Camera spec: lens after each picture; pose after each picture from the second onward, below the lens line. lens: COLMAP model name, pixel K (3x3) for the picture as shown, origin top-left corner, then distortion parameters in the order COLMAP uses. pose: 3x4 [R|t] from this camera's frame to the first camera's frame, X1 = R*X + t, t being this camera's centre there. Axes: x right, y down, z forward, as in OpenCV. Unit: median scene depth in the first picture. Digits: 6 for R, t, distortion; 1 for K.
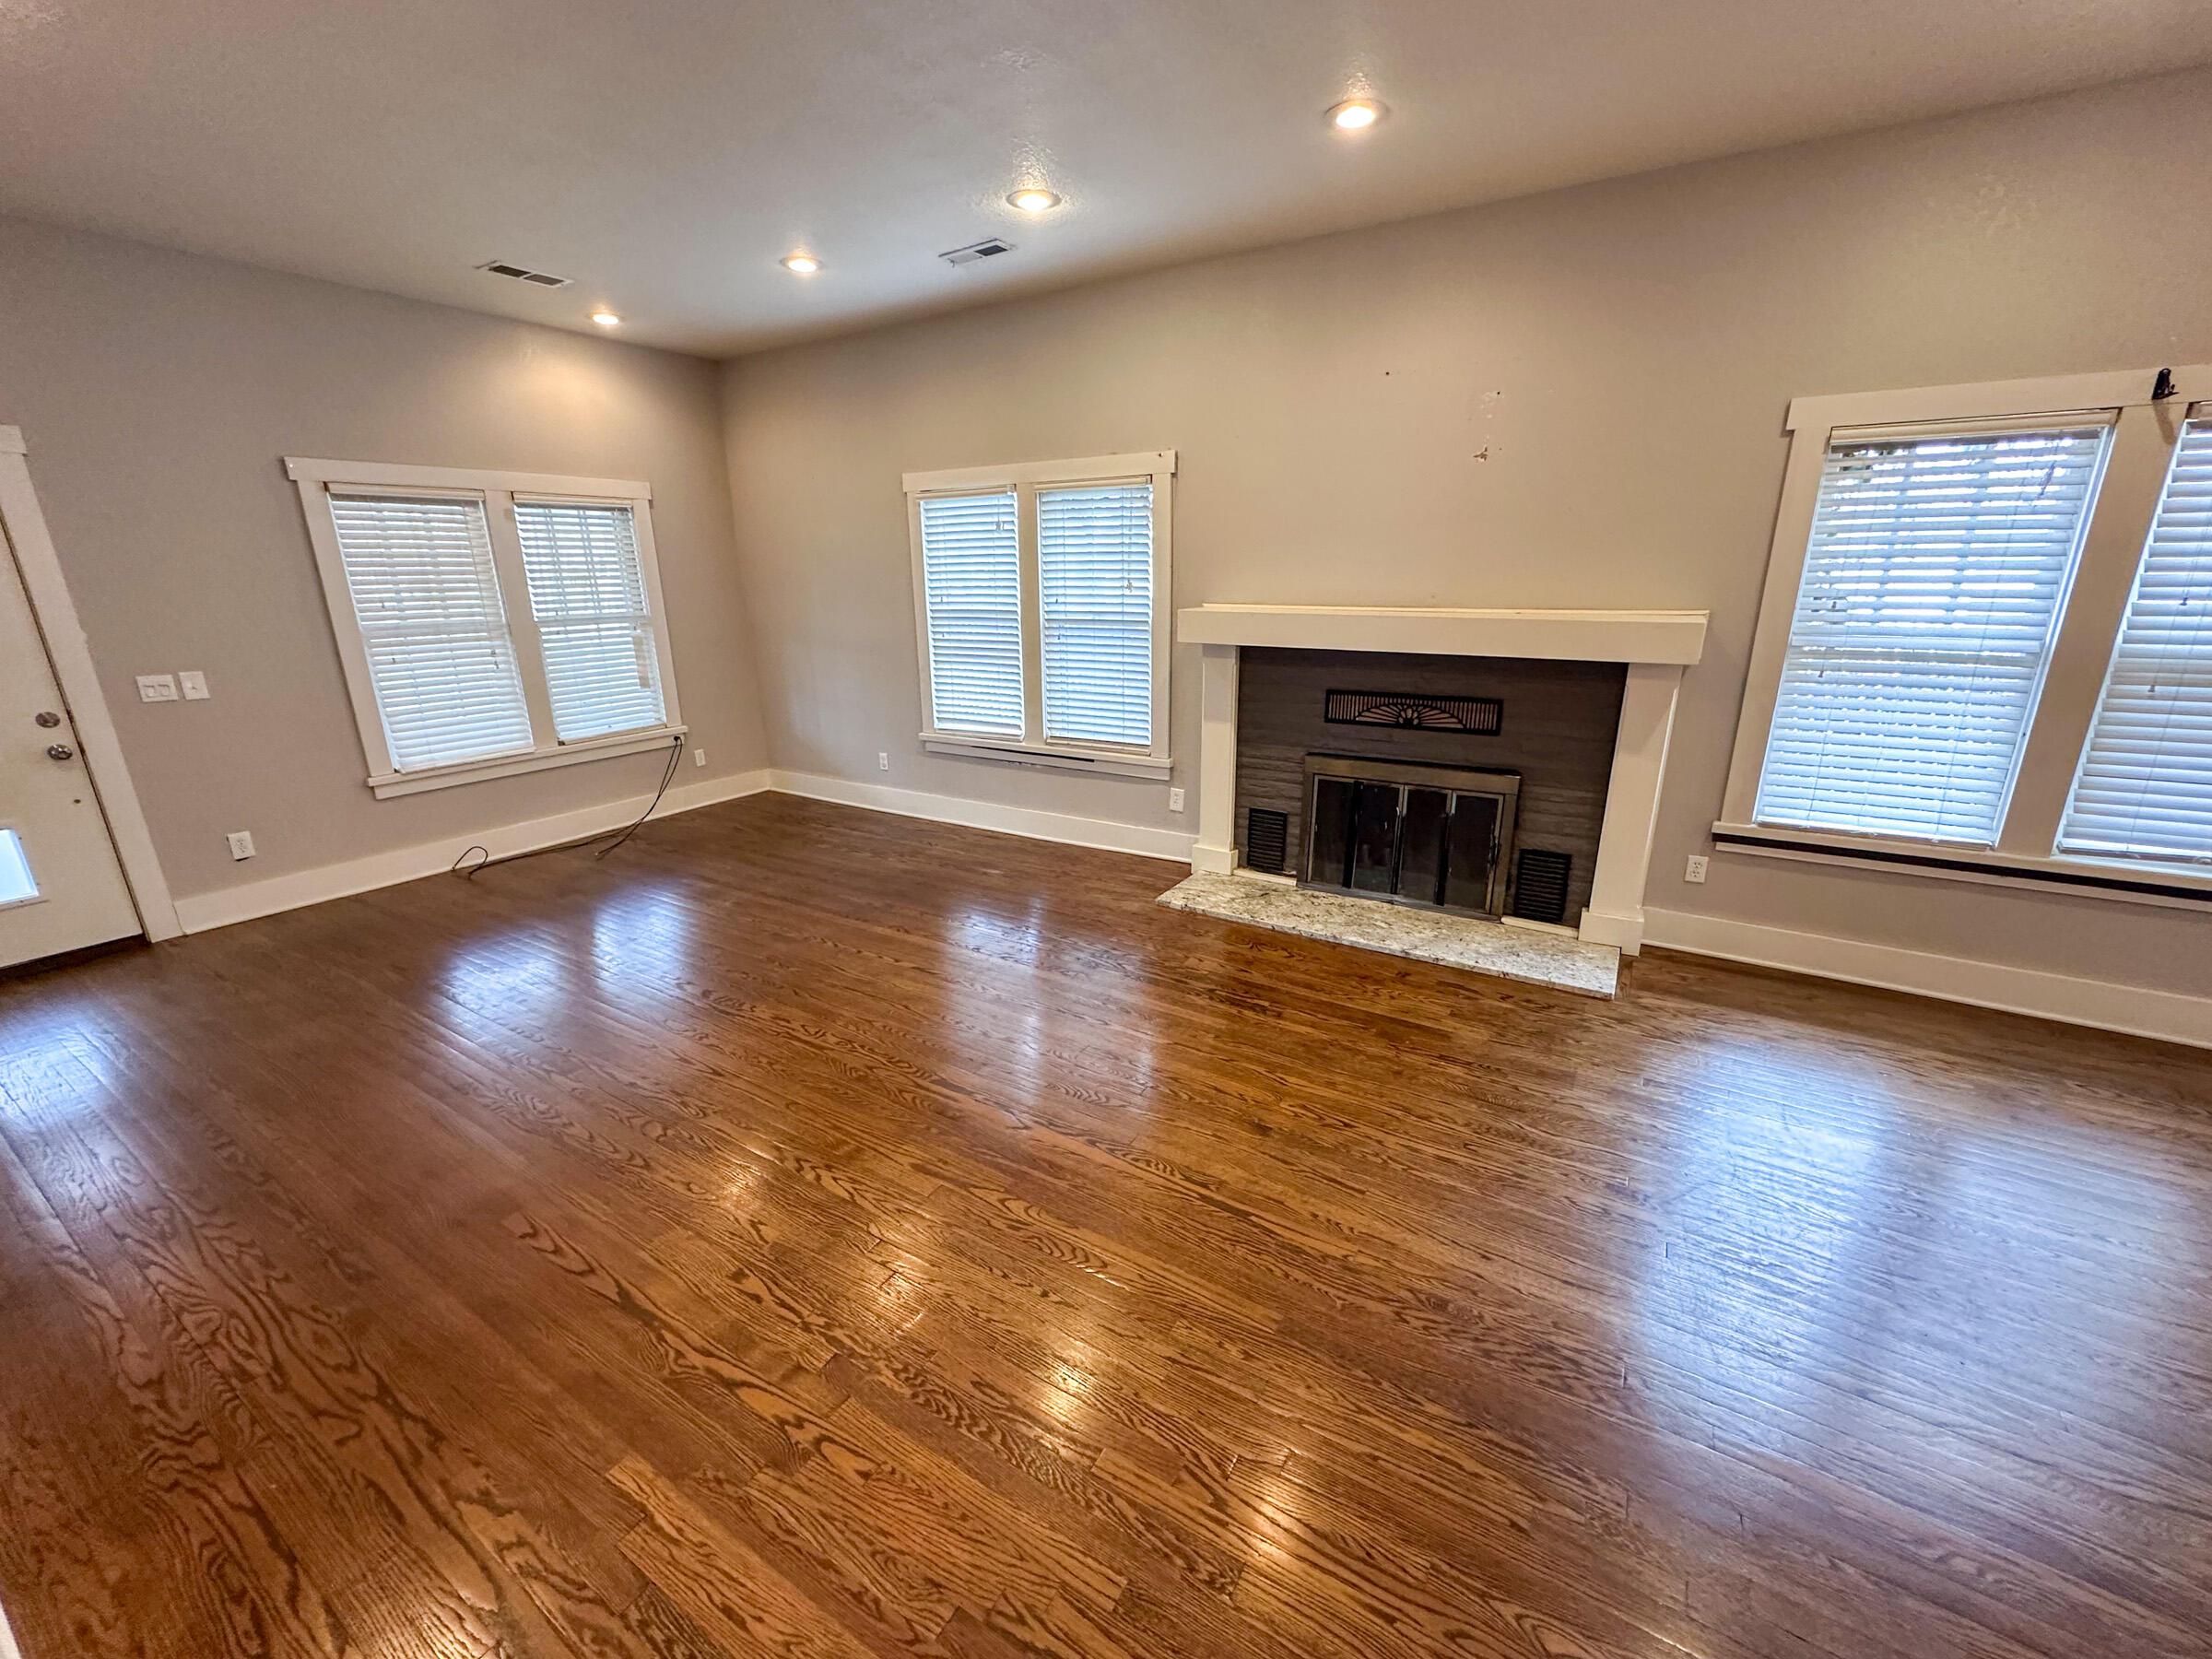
lens RADIAL K [[883.3, 0, 1099.2], [0, 883.3, 833.6], [0, 0, 1]] dist [-0.004267, -0.000563]
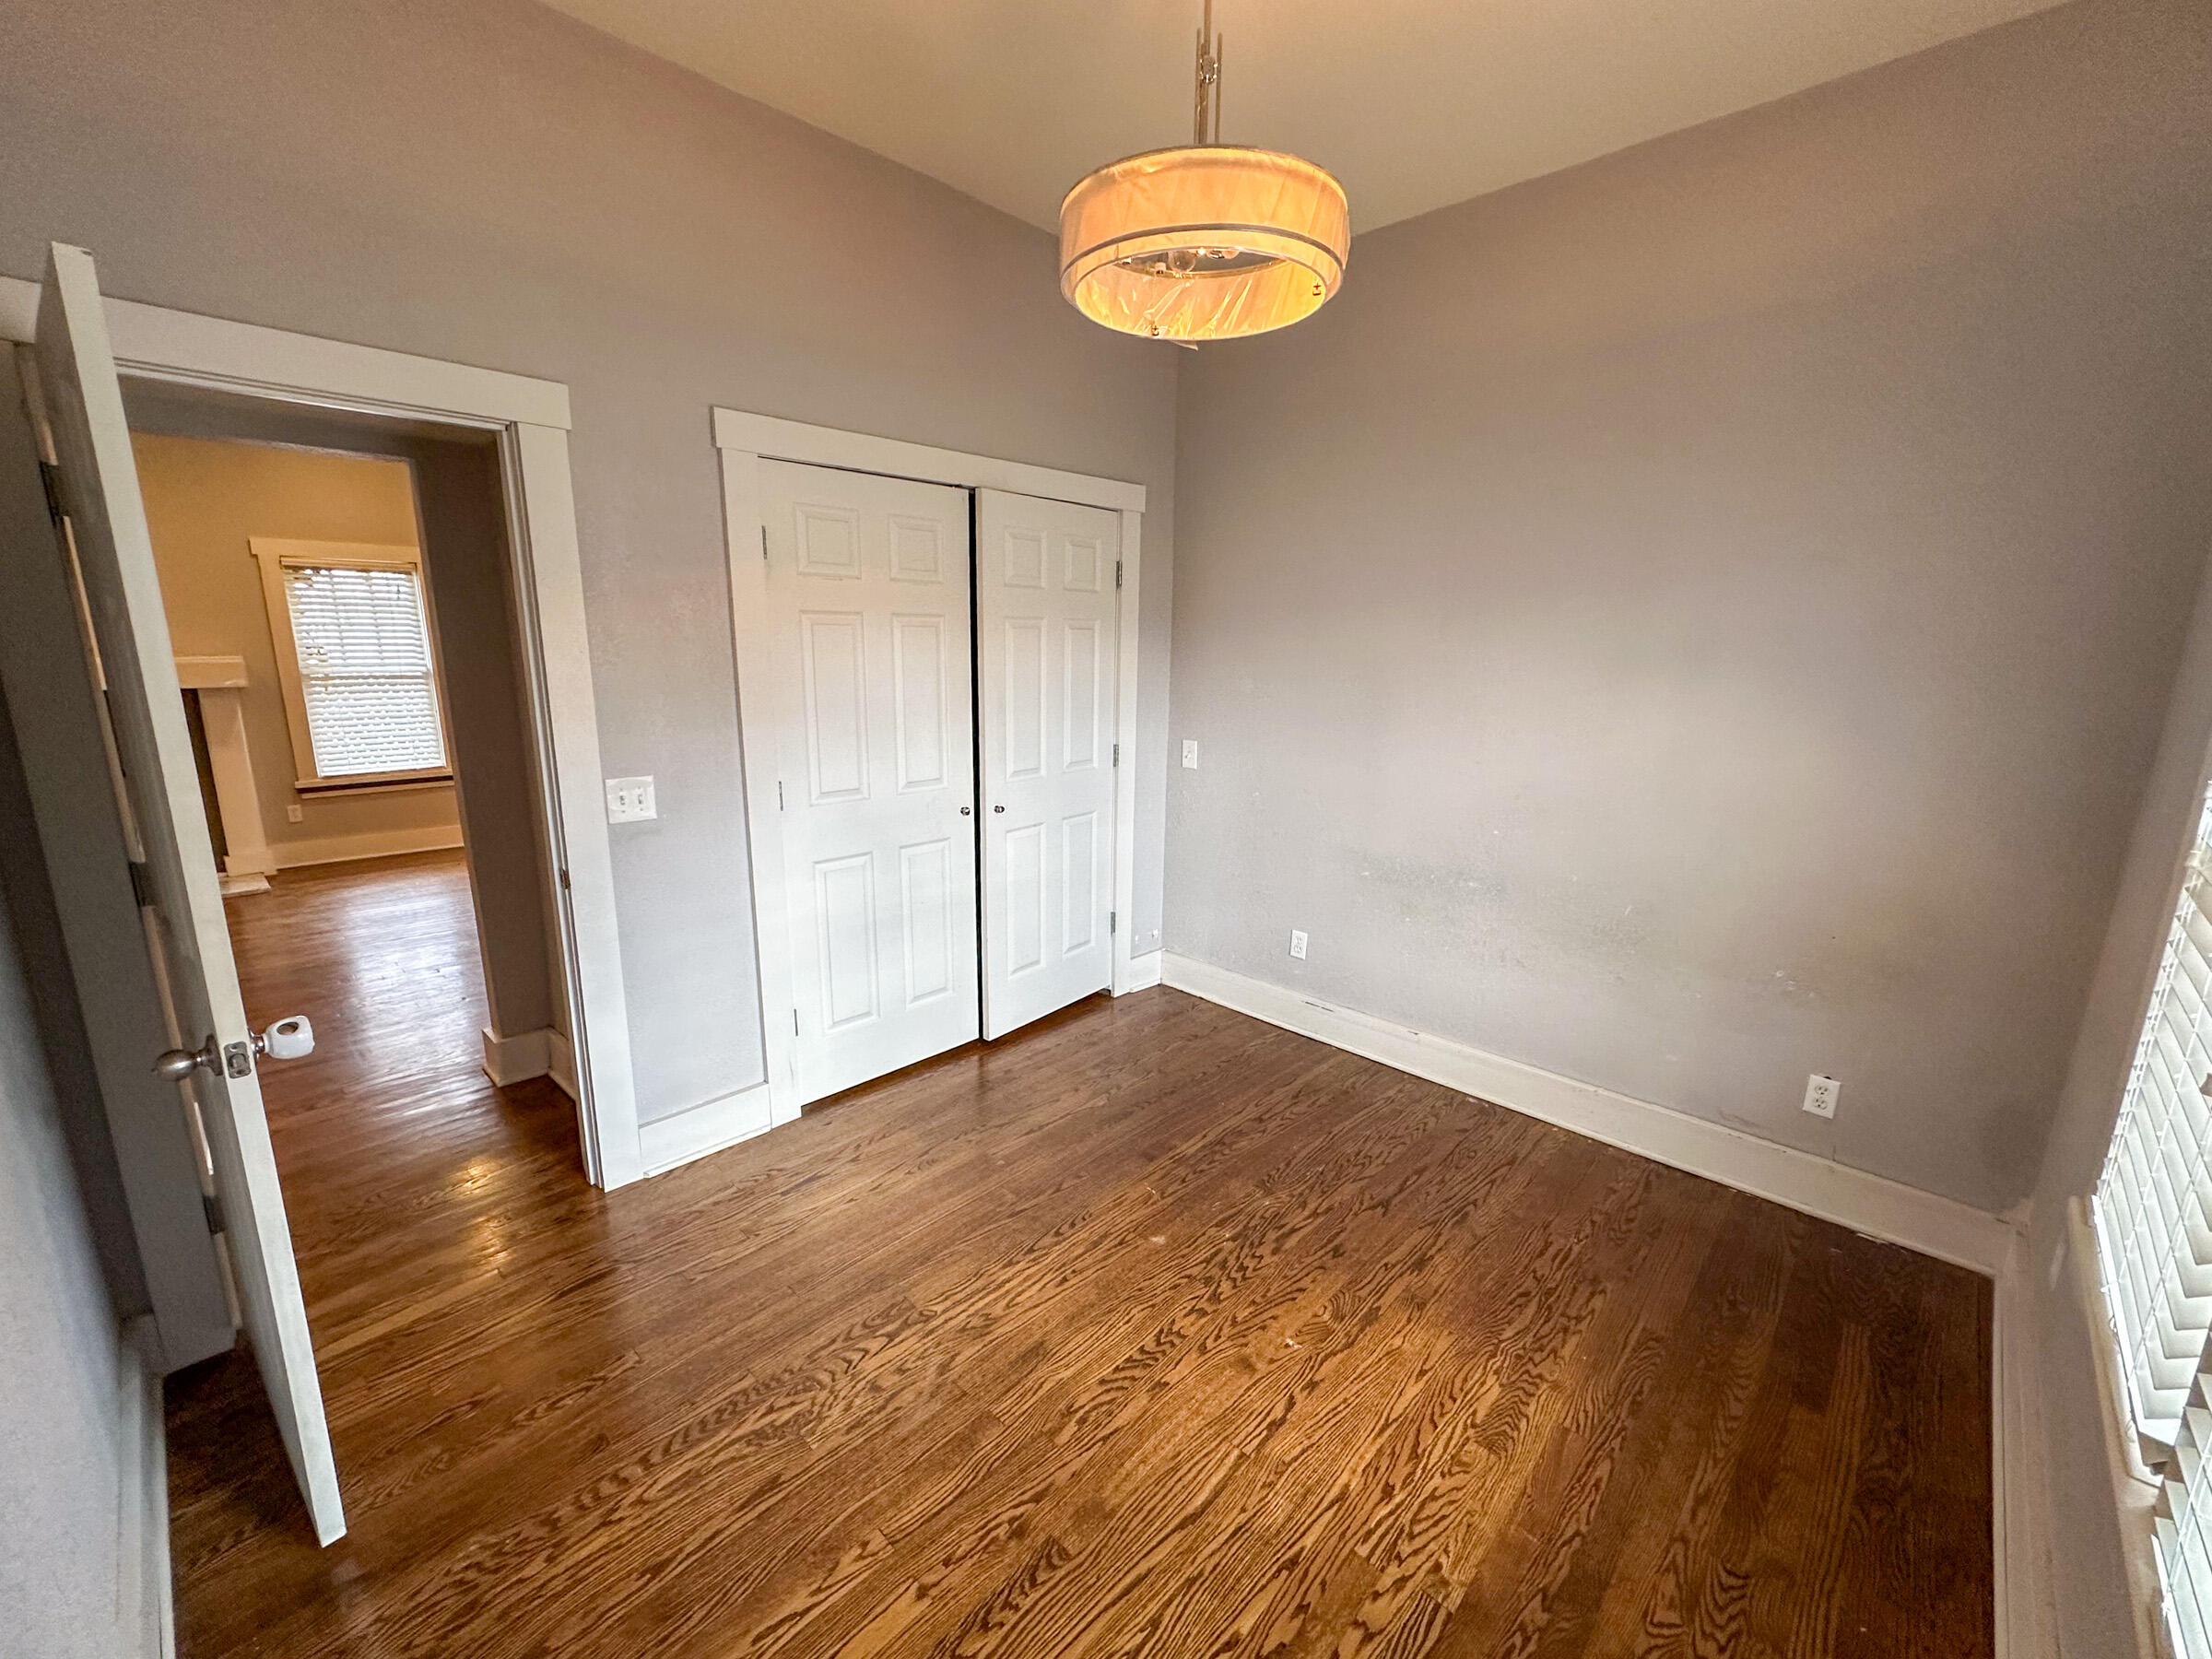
lens RADIAL K [[883.3, 0, 1097.6], [0, 883.3, 829.3], [0, 0, 1]] dist [-0.004267, -0.000563]
pose [[0.191991, -0.191173, 0.962597, -0.506133], [0.266228, 0.954209, 0.136408, 0.202839], [-0.944596, 0.230081, 0.234096, -0.644141]]
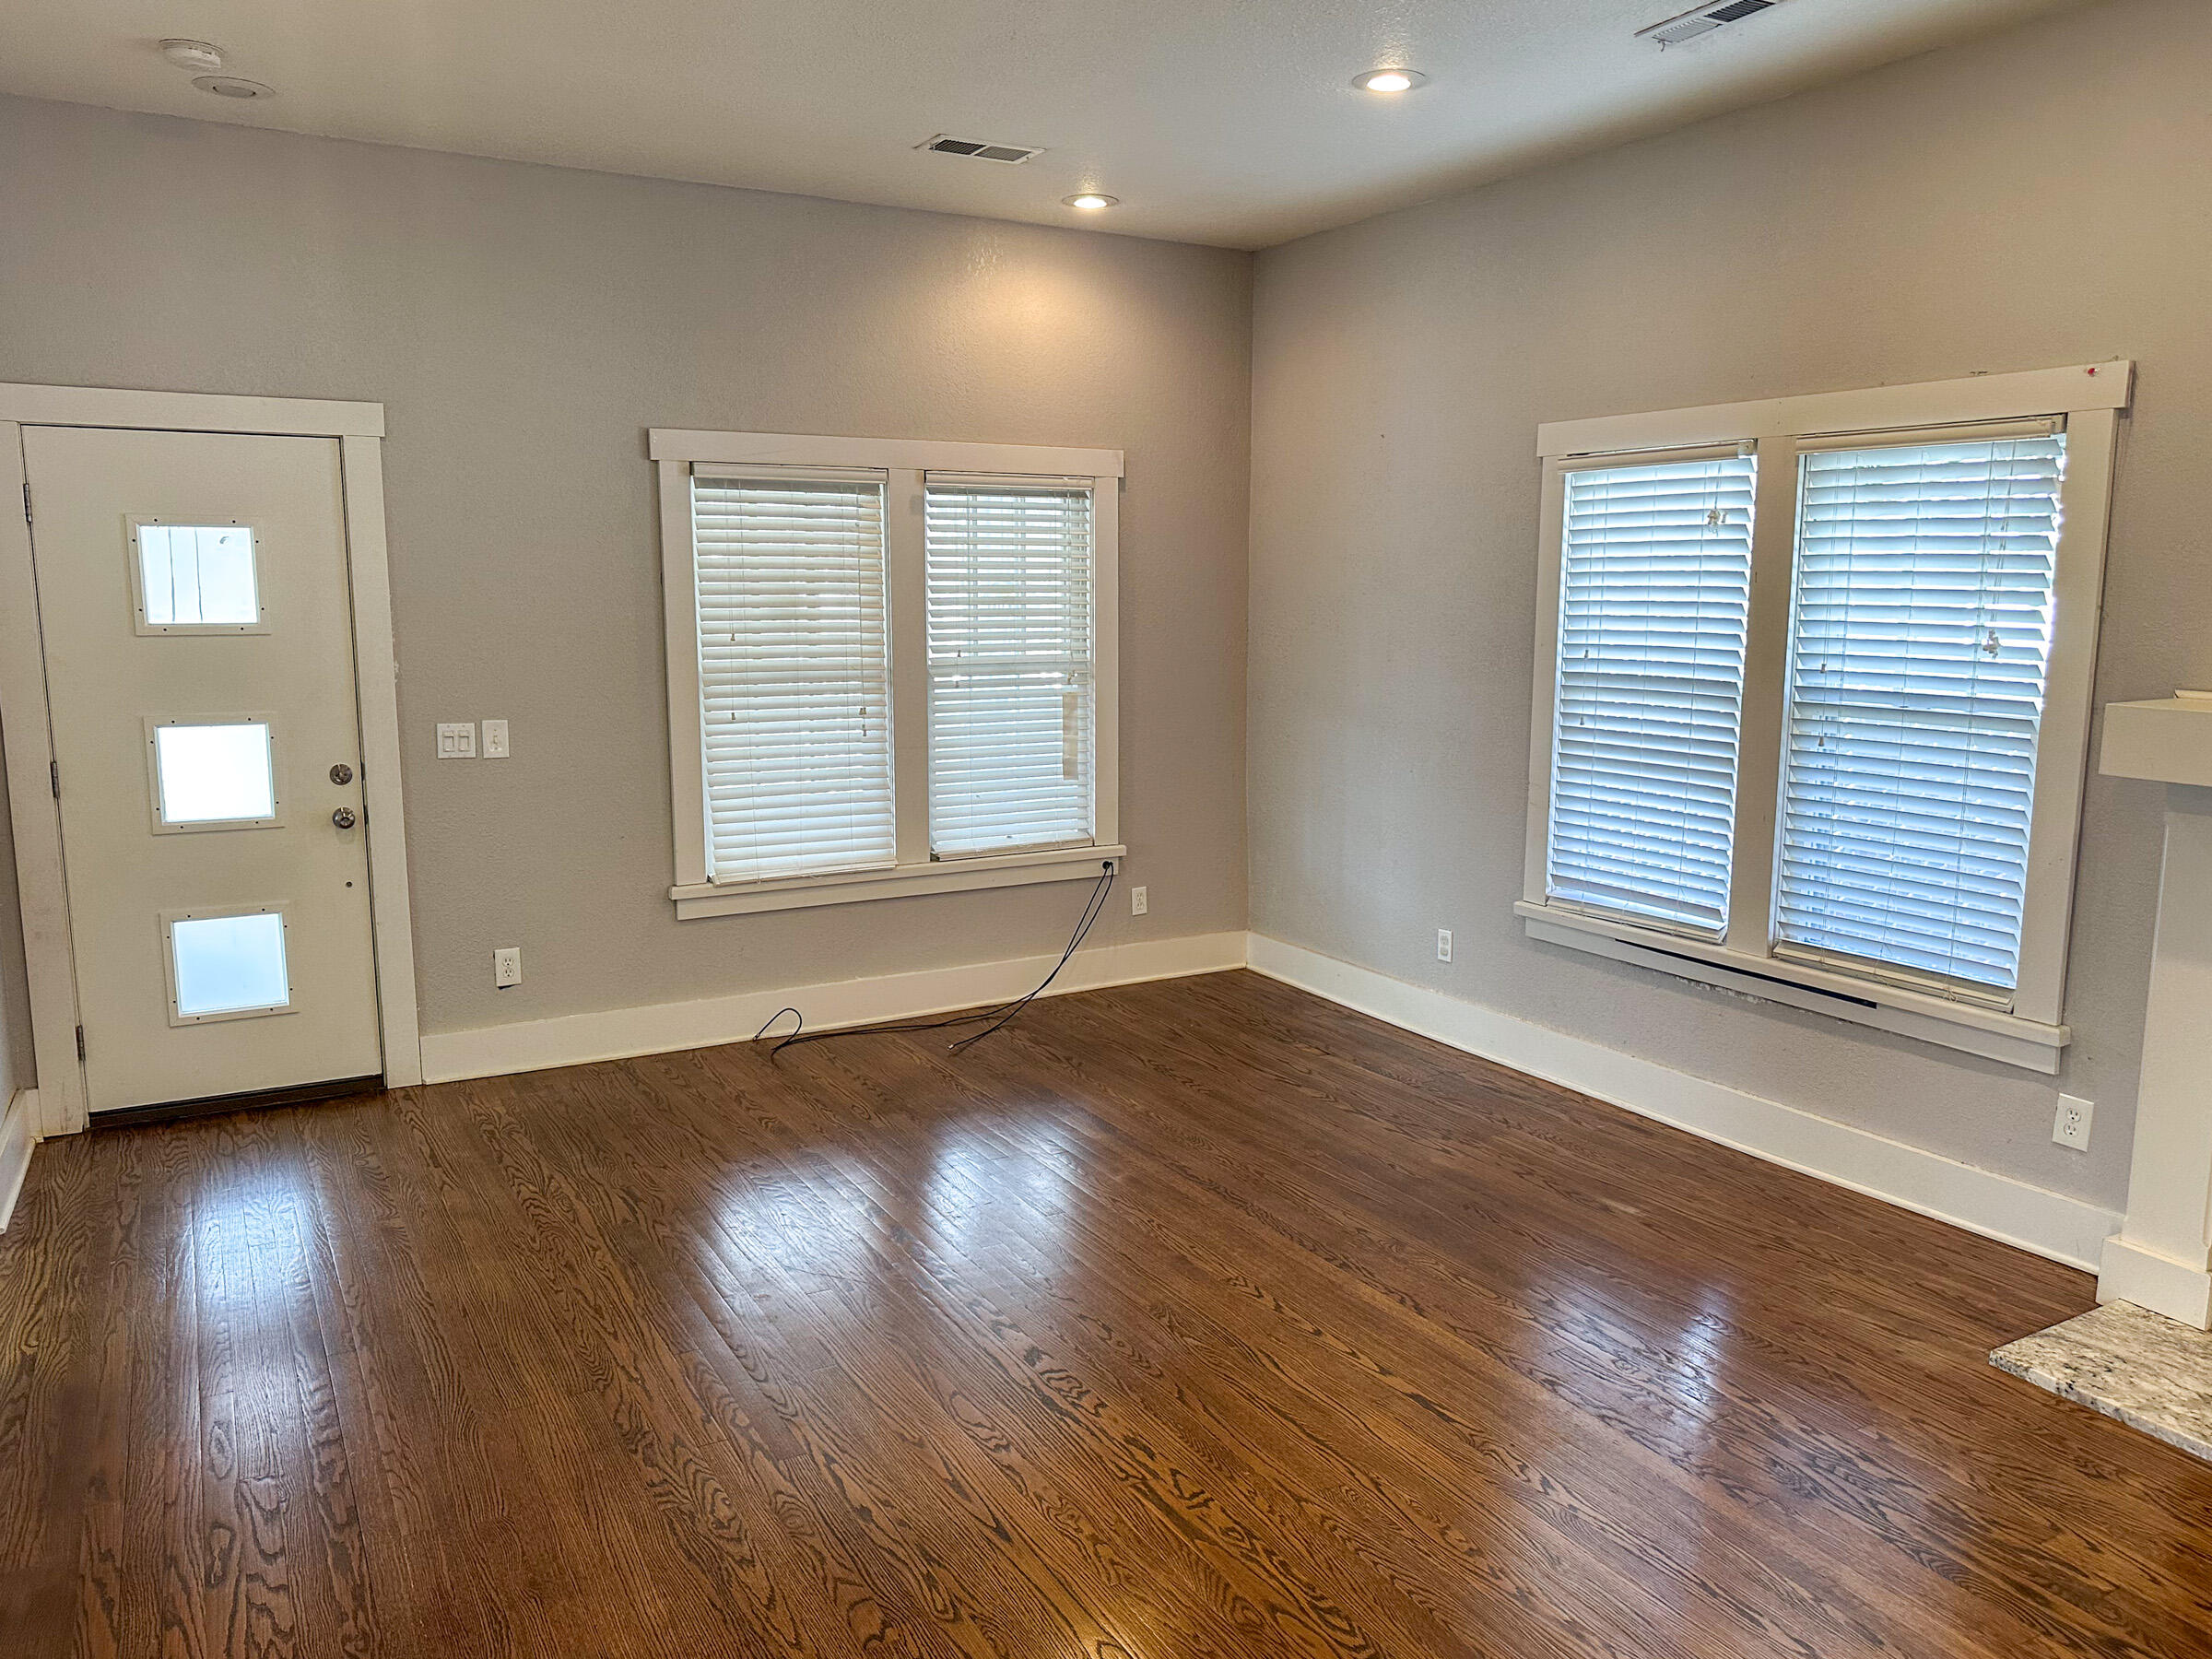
lens RADIAL K [[1605.6, 0, 1121.3], [0, 1605.6, 820.5], [0, 0, 1]] dist [0.005362, -0.003618]
pose [[0.885464, 0.082896, -0.457255, 0.024776], [-0.145043, 0.984105, -0.102465, -0.040252], [0.441493, 0.157051, 0.883413, 0.073862]]
